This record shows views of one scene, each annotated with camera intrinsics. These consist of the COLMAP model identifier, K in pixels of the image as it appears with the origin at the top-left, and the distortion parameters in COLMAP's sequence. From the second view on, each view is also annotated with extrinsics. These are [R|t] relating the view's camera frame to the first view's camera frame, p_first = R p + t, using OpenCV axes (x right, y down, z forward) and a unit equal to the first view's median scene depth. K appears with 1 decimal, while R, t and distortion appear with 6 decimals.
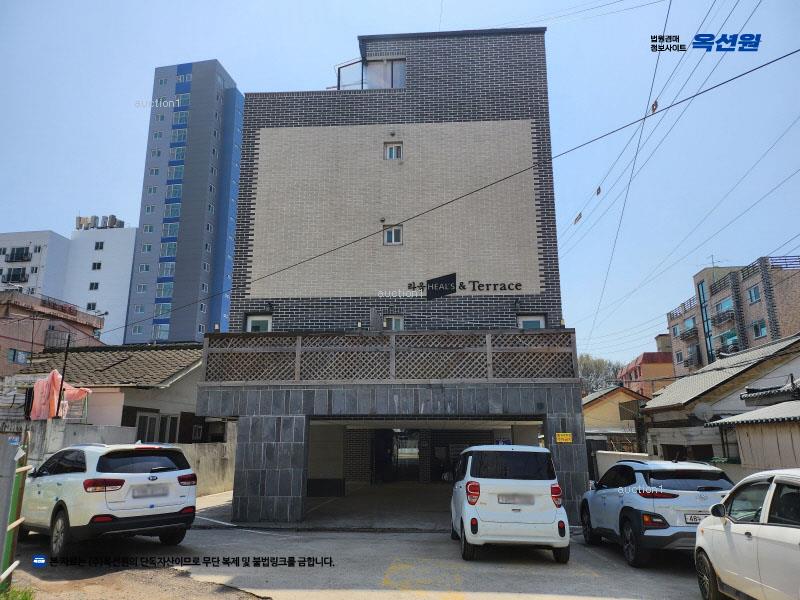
lens RADIAL K [[566.1, 0, 400.0], [0, 566.1, 300.0], [0, 0, 1]] dist [0.057720, -0.113388]
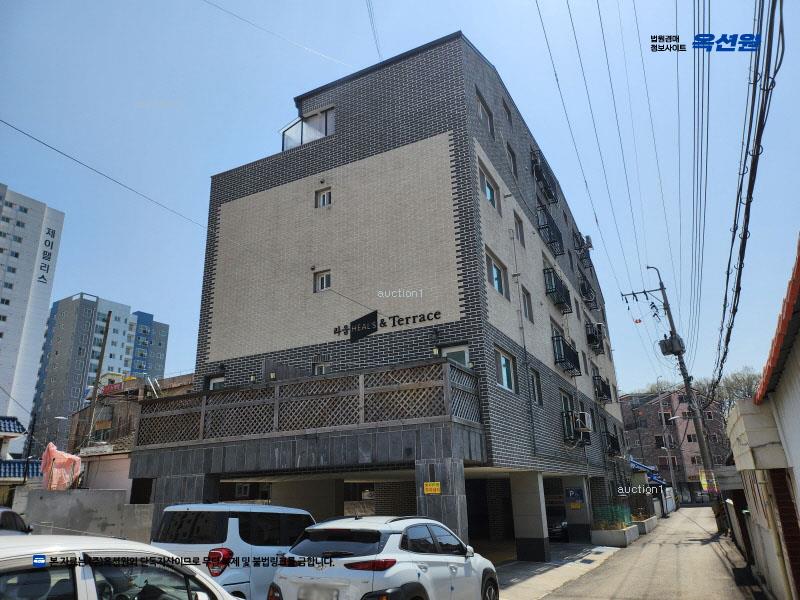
lens RADIAL K [[566.1, 0, 400.0], [0, 566.1, 300.0], [0, 0, 1]] dist [0.057720, -0.113388]
pose [[0.915300, -0.155073, -0.371722, 0.562038], [0.123558, 0.986518, -0.107310, 0.047307], [0.383352, 0.052292, 0.922121, 0.174636]]
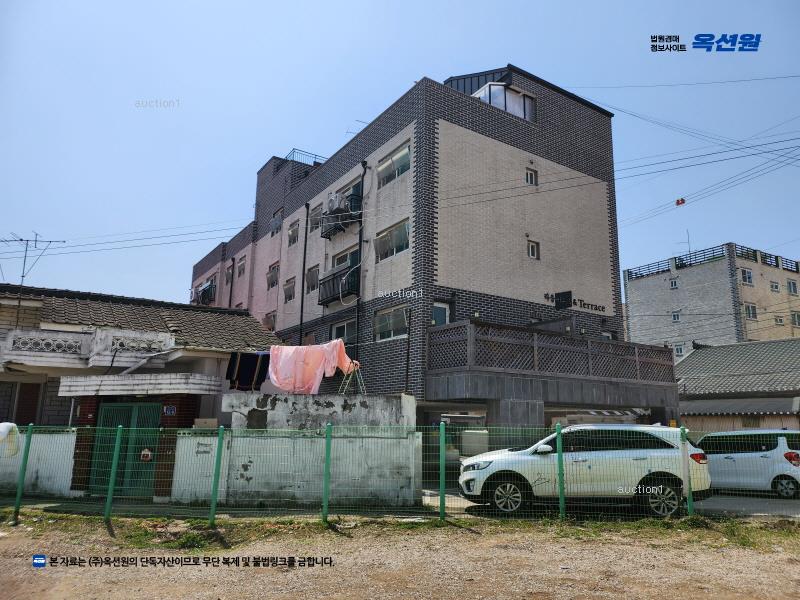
lens RADIAL K [[566.1, 0, 400.0], [0, 566.1, 300.0], [0, 0, 1]] dist [0.057720, -0.113388]
pose [[0.797691, 0.140801, 0.586399, -1.083110], [-0.159414, 0.987006, -0.020138, 0.066066], [-0.581615, -0.077416, 0.809772, 0.237300]]
